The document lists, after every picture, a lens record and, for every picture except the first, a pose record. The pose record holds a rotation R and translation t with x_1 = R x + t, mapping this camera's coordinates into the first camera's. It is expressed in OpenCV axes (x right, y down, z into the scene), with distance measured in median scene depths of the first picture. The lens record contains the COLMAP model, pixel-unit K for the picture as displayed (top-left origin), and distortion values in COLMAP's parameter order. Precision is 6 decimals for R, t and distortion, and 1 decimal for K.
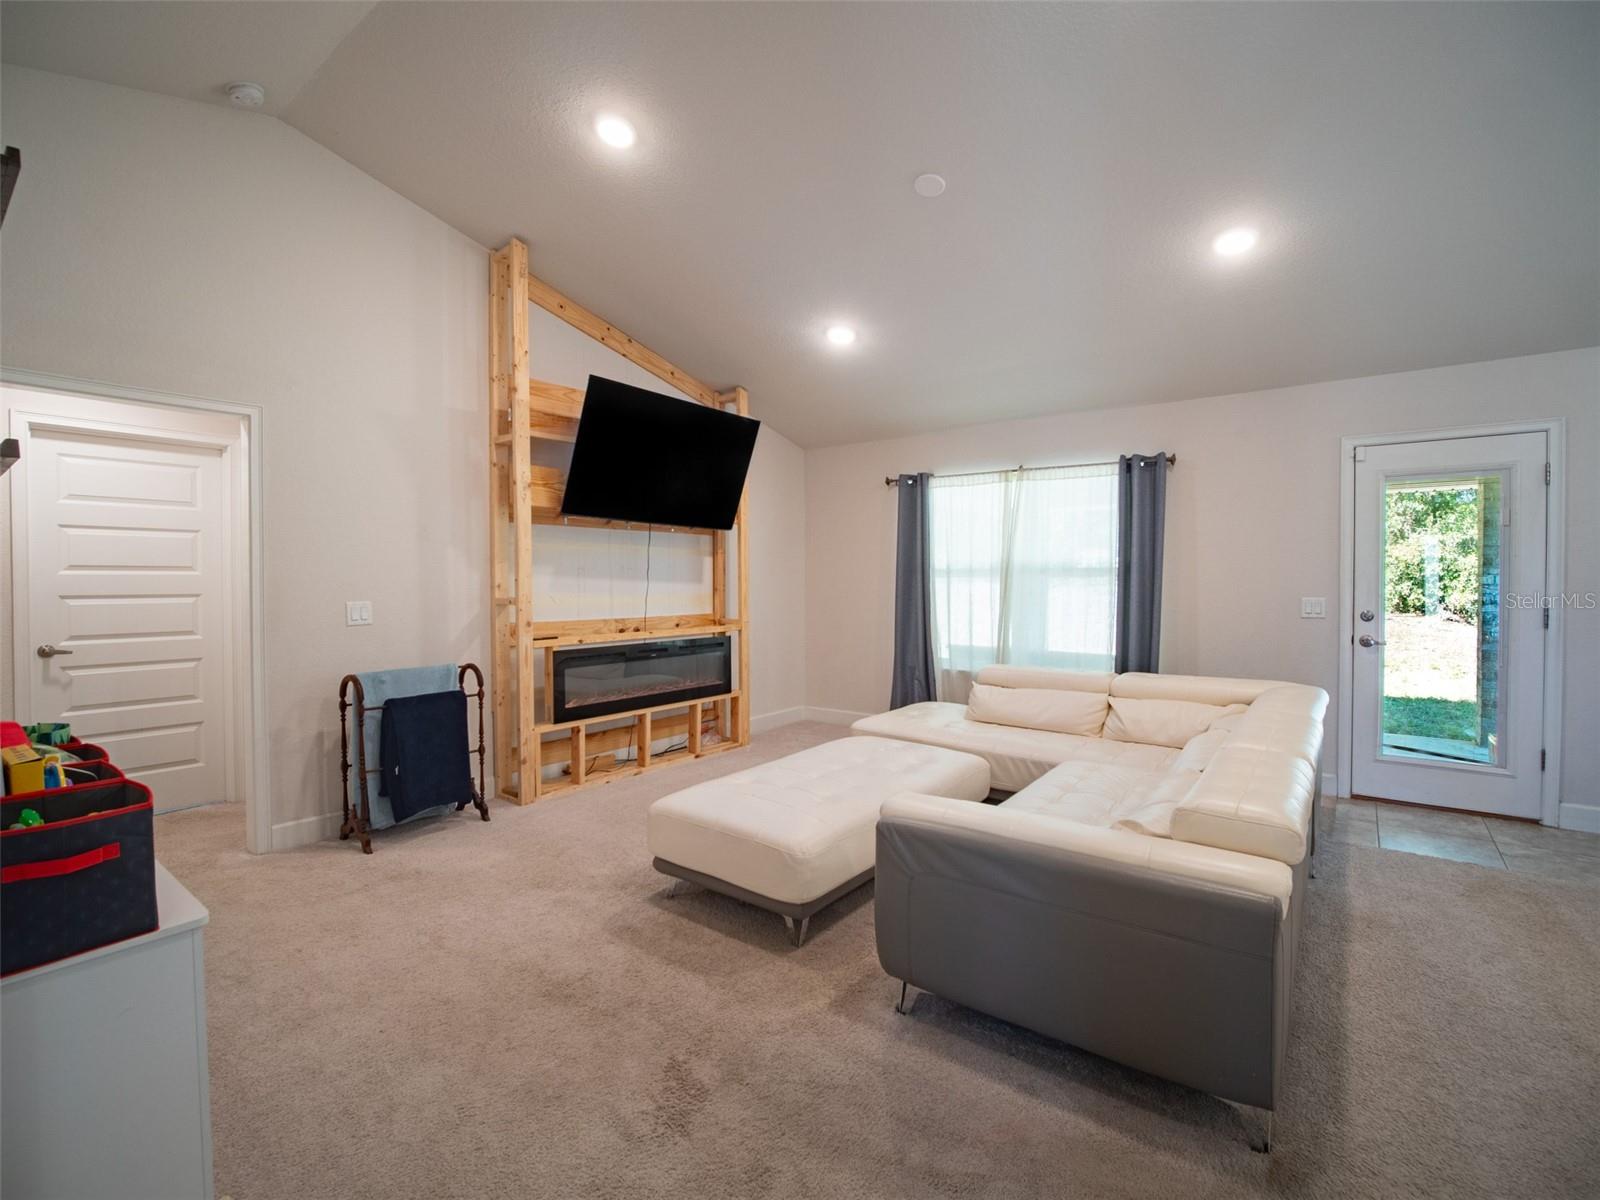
lens RADIAL K [[737.2, 0, 789.9], [0, 737.2, 585.3], [0, 0, 1]] dist [-0.013735, -0.001329]
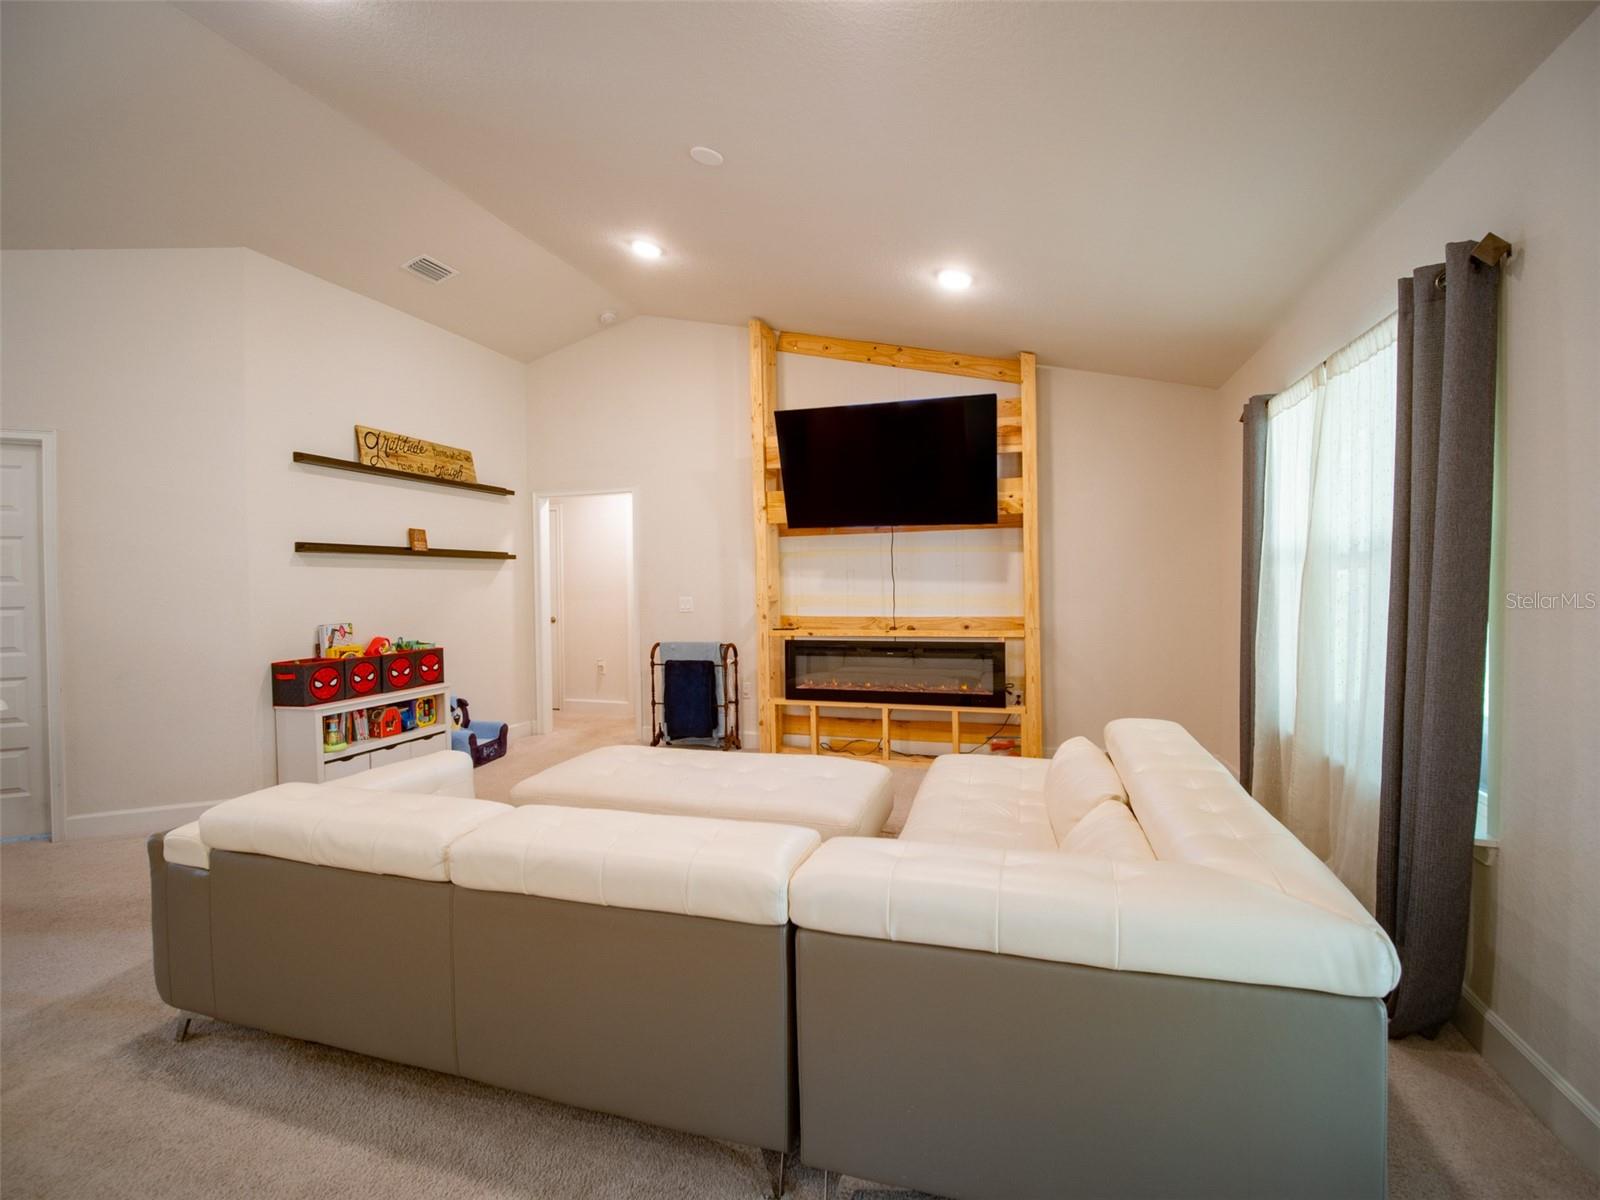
lens RADIAL K [[737.2, 0, 789.9], [0, 737.2, 585.3], [0, 0, 1]] dist [-0.013735, -0.001329]
pose [[0.320742, 0.002594, -0.947163, 0.822359], [0.012498, 0.999898, 0.006971, -0.010225], [0.947084, -0.014074, 0.320677, 0.593979]]
